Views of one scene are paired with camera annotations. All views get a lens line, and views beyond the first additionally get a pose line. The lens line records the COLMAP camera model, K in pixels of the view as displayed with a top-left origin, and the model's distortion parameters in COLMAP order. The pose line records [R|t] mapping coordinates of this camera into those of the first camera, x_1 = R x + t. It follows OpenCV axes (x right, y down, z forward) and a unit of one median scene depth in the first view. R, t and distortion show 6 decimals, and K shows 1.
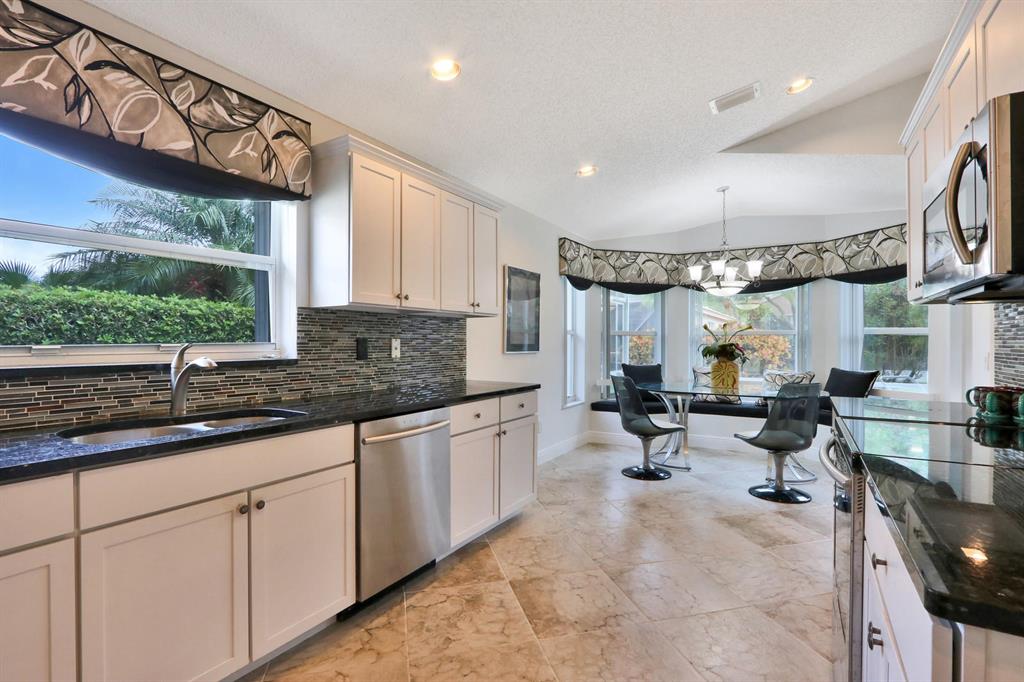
lens RADIAL K [[479.3, 0, 514.8], [0, 479.3, 342.8], [0, 0, 1]] dist [-0.002155, 0.000208]
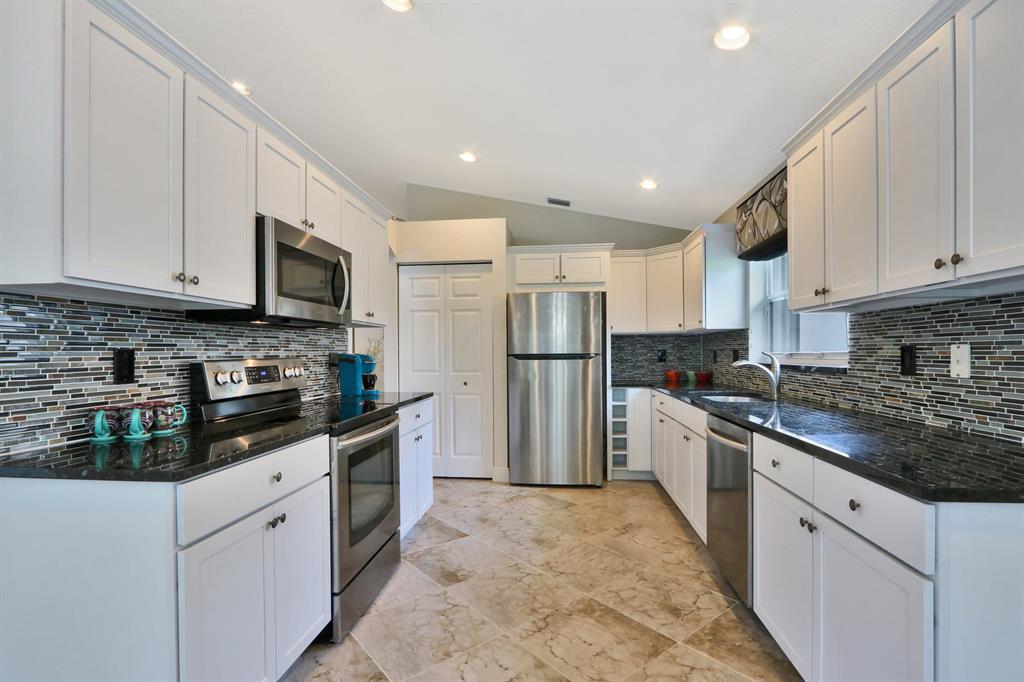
lens RADIAL K [[479.3, 0, 512.6], [0, 479.3, 348.6], [0, 0, 1]] dist [-0.002155, 0.000208]
pose [[-0.906672, -0.002232, -0.421830, 0.612899], [0.000762, 0.999976, -0.006929, 0.000414], [0.421835, -0.006603, -0.906648, 1.693459]]
